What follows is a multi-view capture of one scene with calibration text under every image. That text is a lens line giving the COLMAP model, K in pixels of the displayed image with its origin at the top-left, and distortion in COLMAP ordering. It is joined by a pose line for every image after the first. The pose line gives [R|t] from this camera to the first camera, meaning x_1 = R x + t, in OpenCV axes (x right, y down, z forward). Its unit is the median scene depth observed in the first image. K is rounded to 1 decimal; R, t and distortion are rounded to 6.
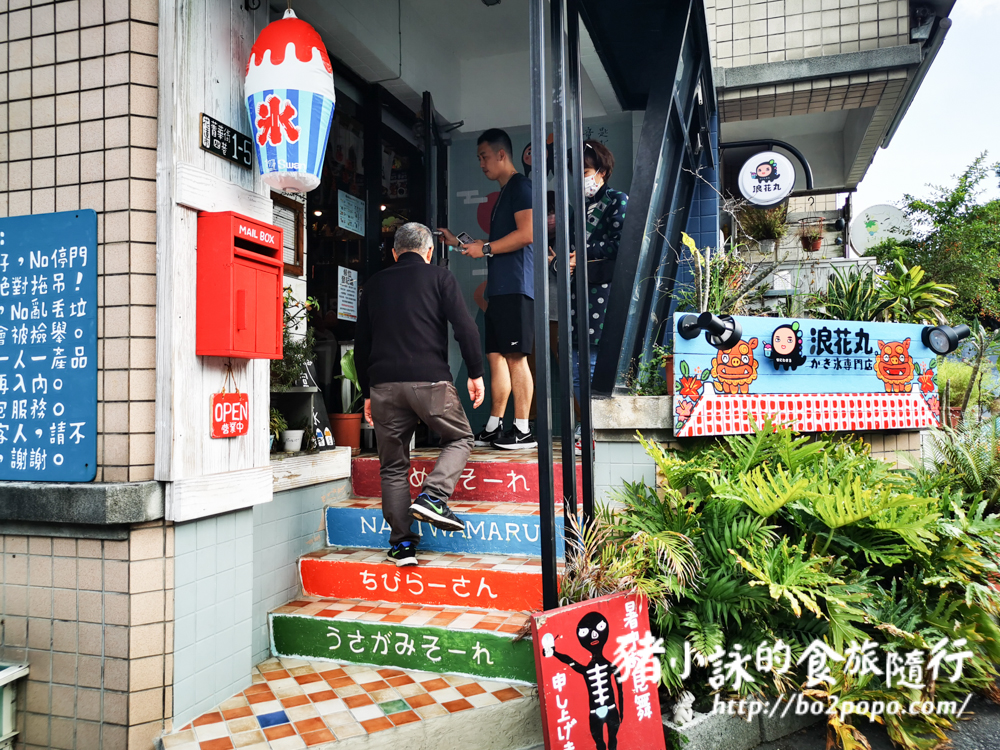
lens RADIAL K [[767.9, 0, 500.0], [0, 767.9, 375.0], [0, 0, 1]] dist [0.049459, -0.045311]
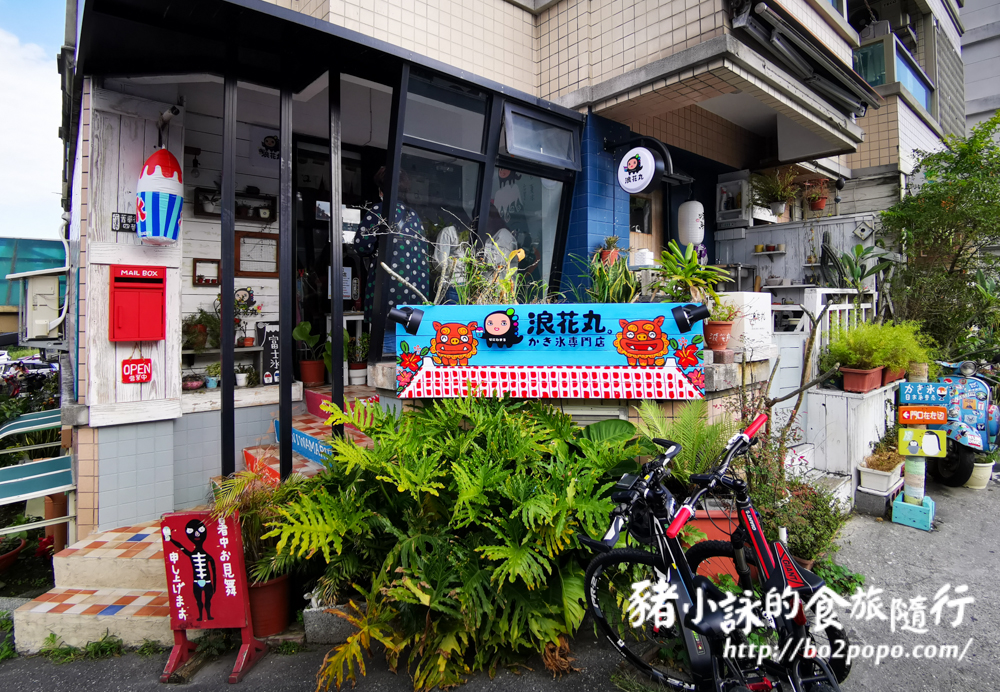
lens RADIAL K [[528.3, 0, 520.0], [0, 528.3, 304.6], [0, 0, 1]] dist [-0.005989, -0.001861]
pose [[0.860705, -0.002919, -0.509096, 1.105239], [0.012460, 0.999805, 0.015332, -0.116979], [0.508952, -0.019539, 0.860573, 0.392472]]
